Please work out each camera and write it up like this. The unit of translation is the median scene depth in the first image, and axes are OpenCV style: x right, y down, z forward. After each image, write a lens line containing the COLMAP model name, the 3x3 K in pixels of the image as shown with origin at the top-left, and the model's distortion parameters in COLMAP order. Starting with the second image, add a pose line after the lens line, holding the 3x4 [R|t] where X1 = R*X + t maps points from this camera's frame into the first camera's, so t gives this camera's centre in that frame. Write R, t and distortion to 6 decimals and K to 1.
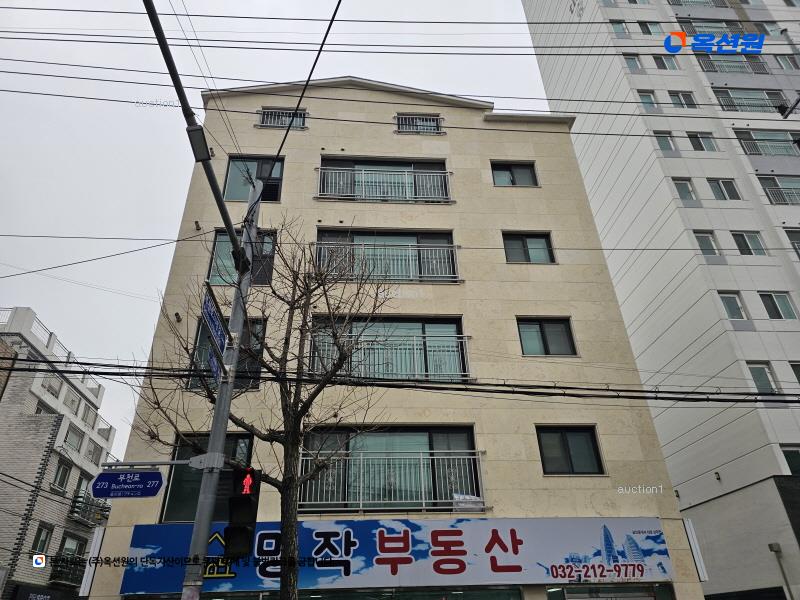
lens RADIAL K [[530.3, 0, 397.1], [0, 530.3, 302.7], [0, 0, 1]] dist [0.078523, -0.070364]
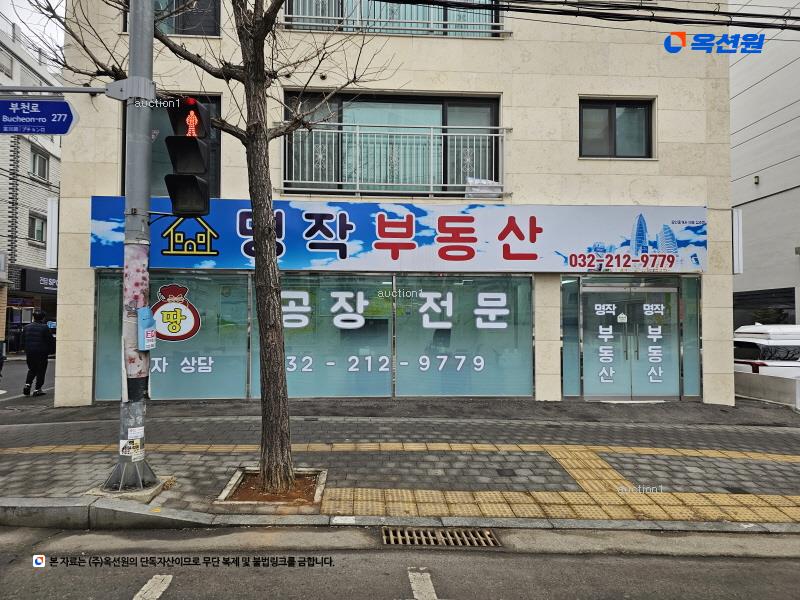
lens RADIAL K [[537.6, 0, 395.2], [0, 537.6, 297.4], [0, 0, 1]] dist [0.084561, -0.073430]
pose [[0.999603, 0.027615, -0.005556, 0.001622], [-0.021596, 0.877959, 0.478248, 0.124423], [0.018085, -0.477938, 0.878207, 0.169634]]
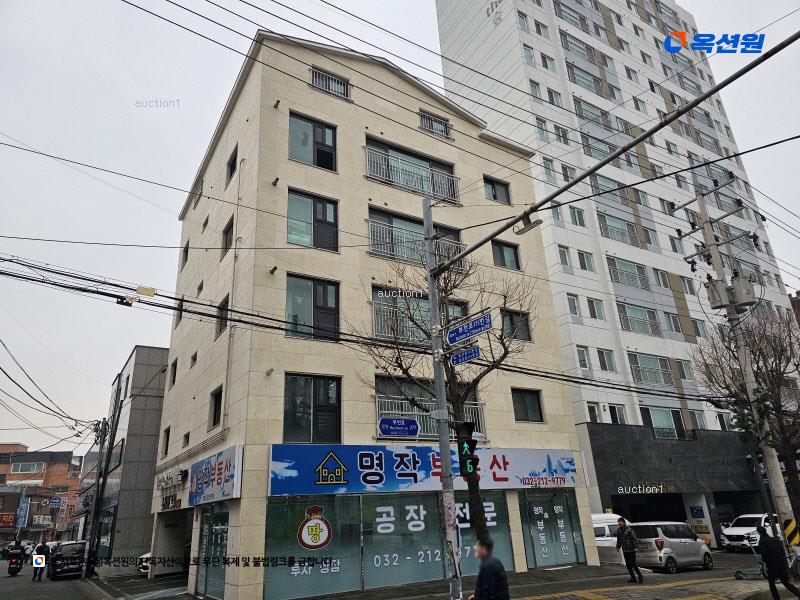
lens RADIAL K [[530.3, 0, 397.1], [0, 530.3, 302.7], [0, 0, 1]] dist [0.078523, -0.070364]
pose [[0.889303, 0.150043, 0.432005, -0.790103], [-0.216176, 0.970365, 0.107983, -0.100987], [-0.403000, -0.189418, 0.895384, -0.162316]]
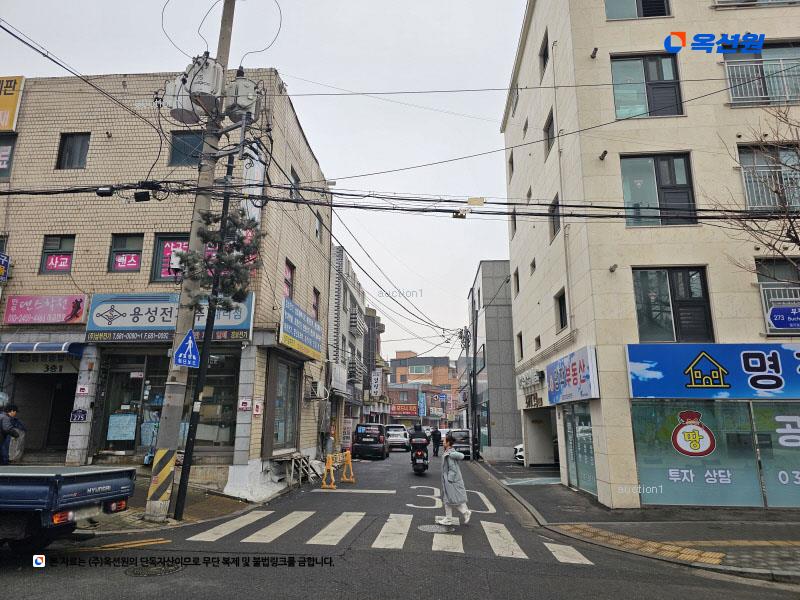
lens RADIAL K [[537.6, 0, 395.2], [0, 537.6, 297.4], [0, 0, 1]] dist [0.084561, -0.073430]
pose [[0.988433, -0.006722, -0.151509, -0.775811], [0.054593, 0.947817, 0.314107, -0.074477], [0.141492, -0.318745, 0.937220, -0.125698]]
